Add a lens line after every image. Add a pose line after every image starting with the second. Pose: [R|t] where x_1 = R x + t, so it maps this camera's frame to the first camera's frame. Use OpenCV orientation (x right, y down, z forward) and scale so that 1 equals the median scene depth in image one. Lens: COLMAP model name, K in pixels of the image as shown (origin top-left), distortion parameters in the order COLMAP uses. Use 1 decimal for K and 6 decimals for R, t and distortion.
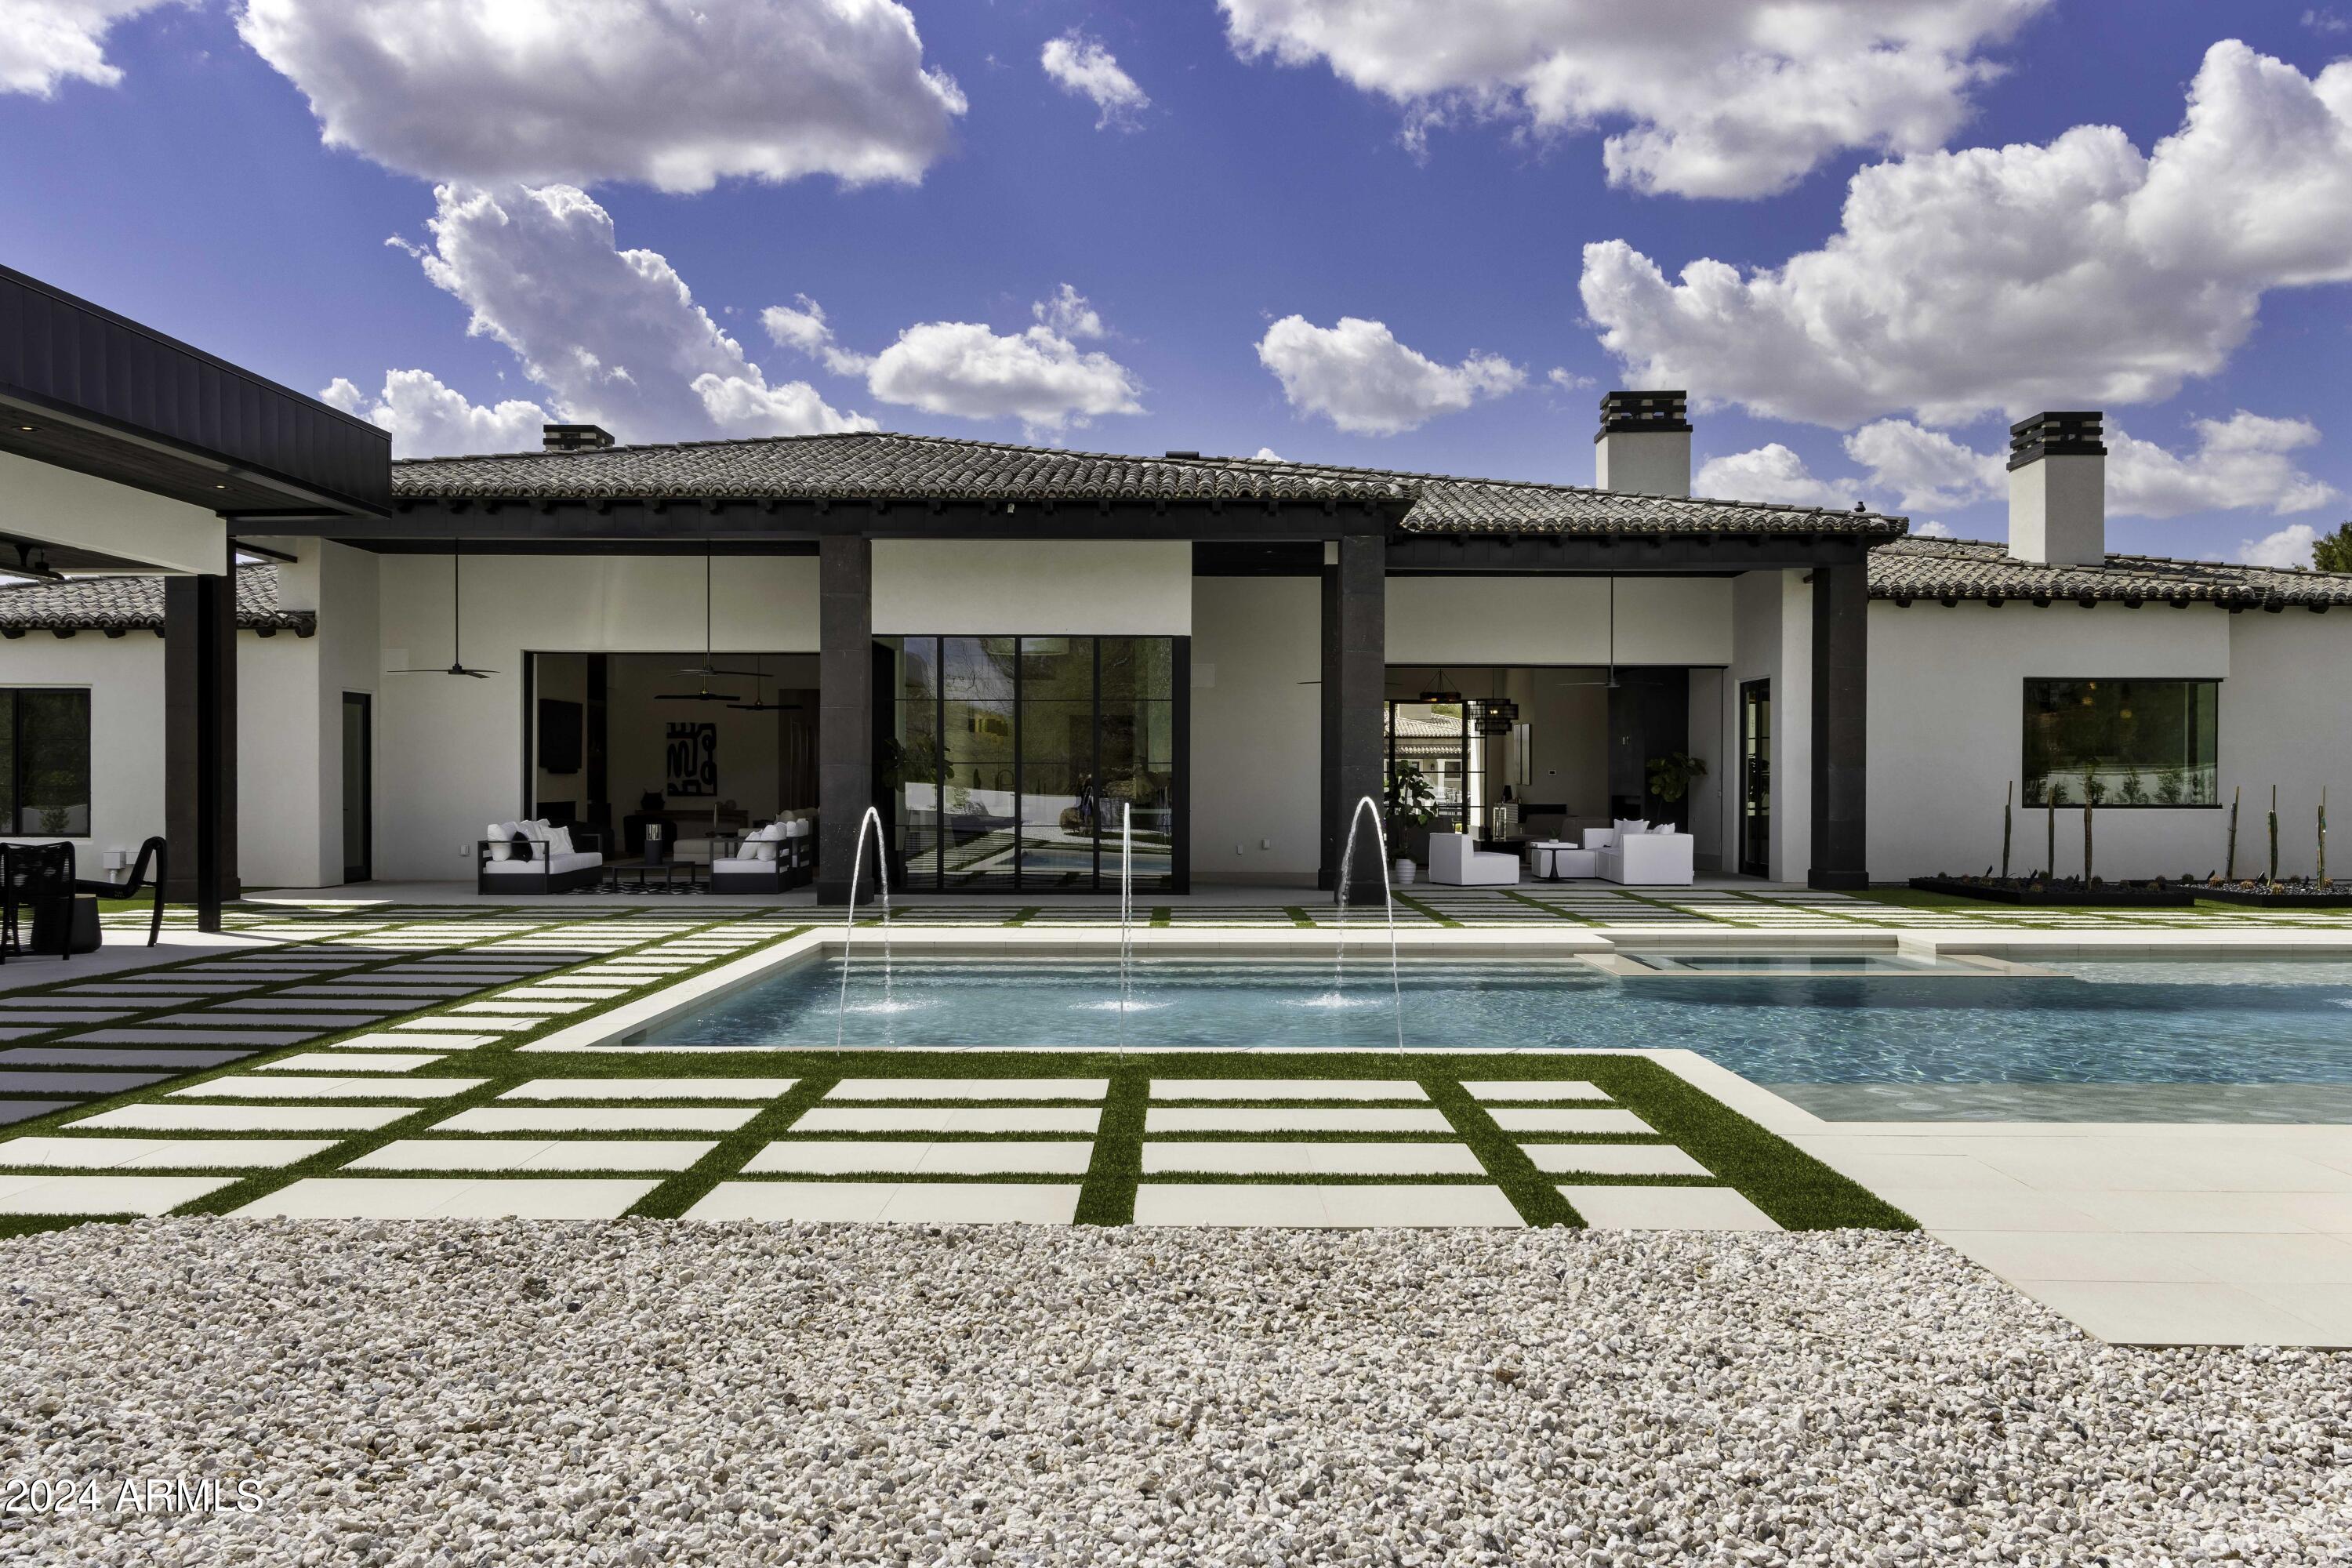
lens RADIAL K [[1998.1, 0, 1174.2], [0, 1998.1, 788.2], [0, 0, 1]] dist [0.005767, 0.001388]
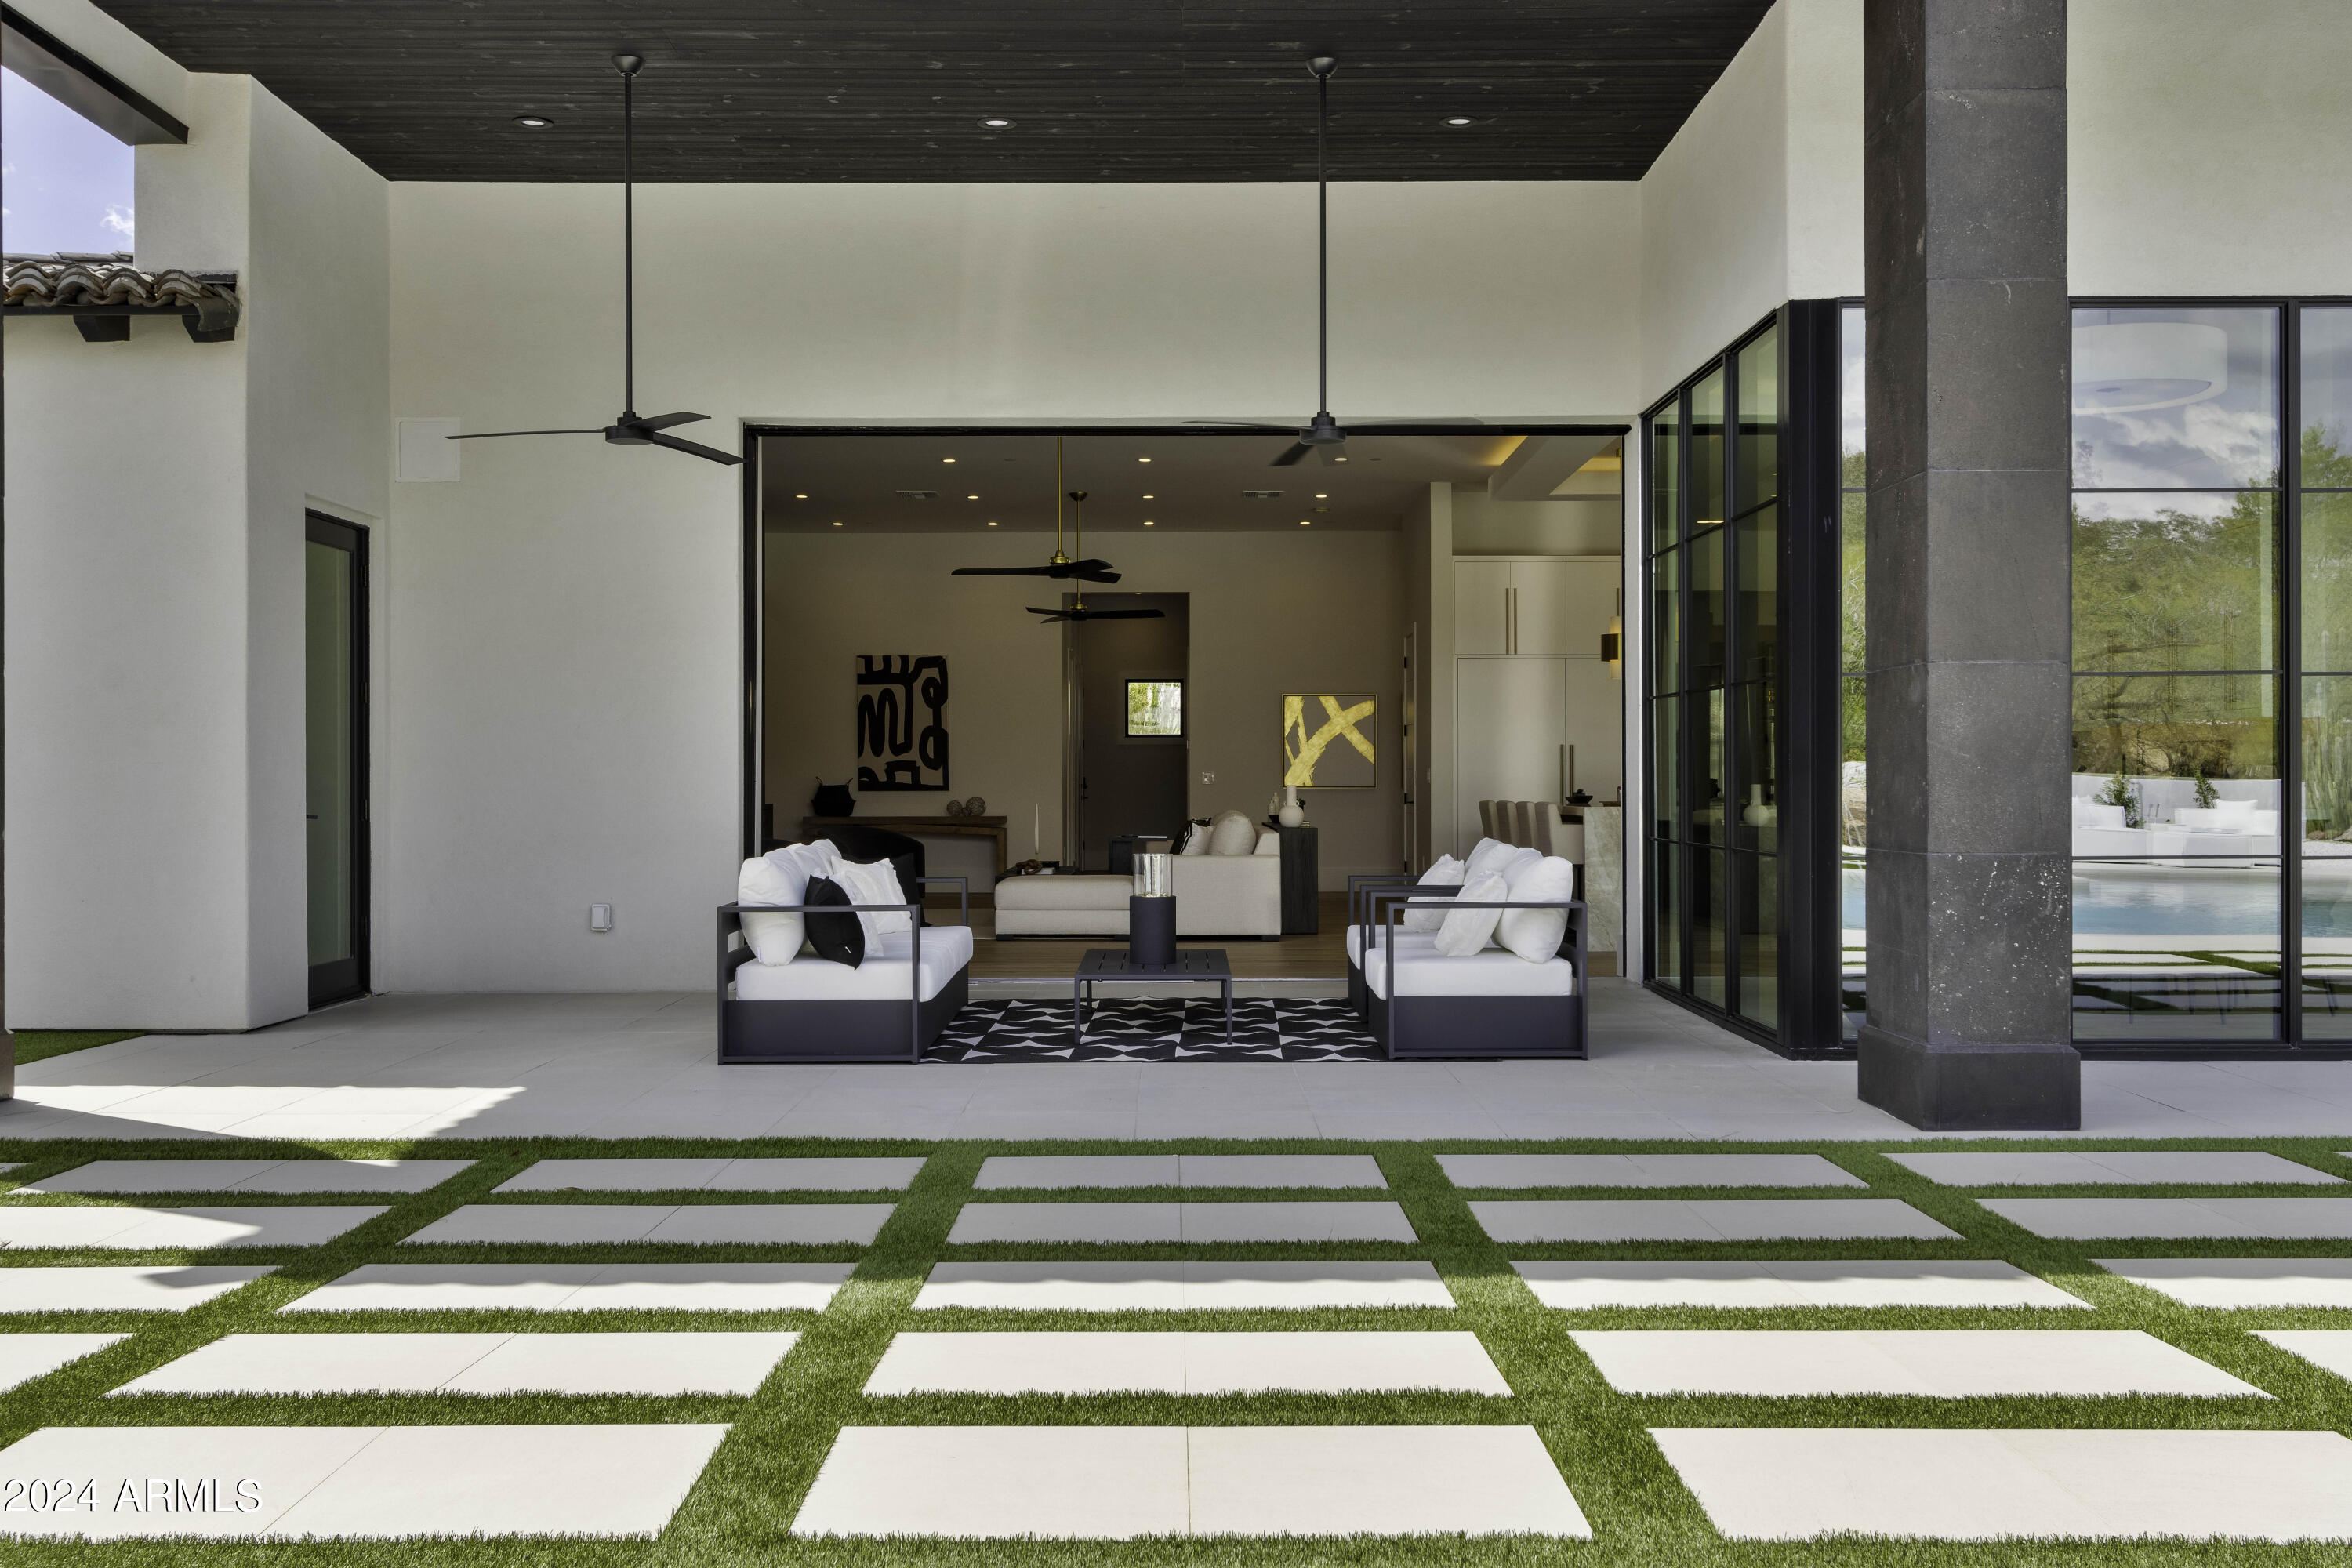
lens RADIAL K [[2298.5, 0, 1177.2], [0, 2298.5, 781.0], [0, 0, 1]] dist [0.000680, 0.000000]
pose [[0.999990, -0.004301, 0.001458, -0.248654], [0.004307, 0.999981, -0.004312, 0.006385], [-0.001440, 0.004318, 0.999990, 0.558464]]
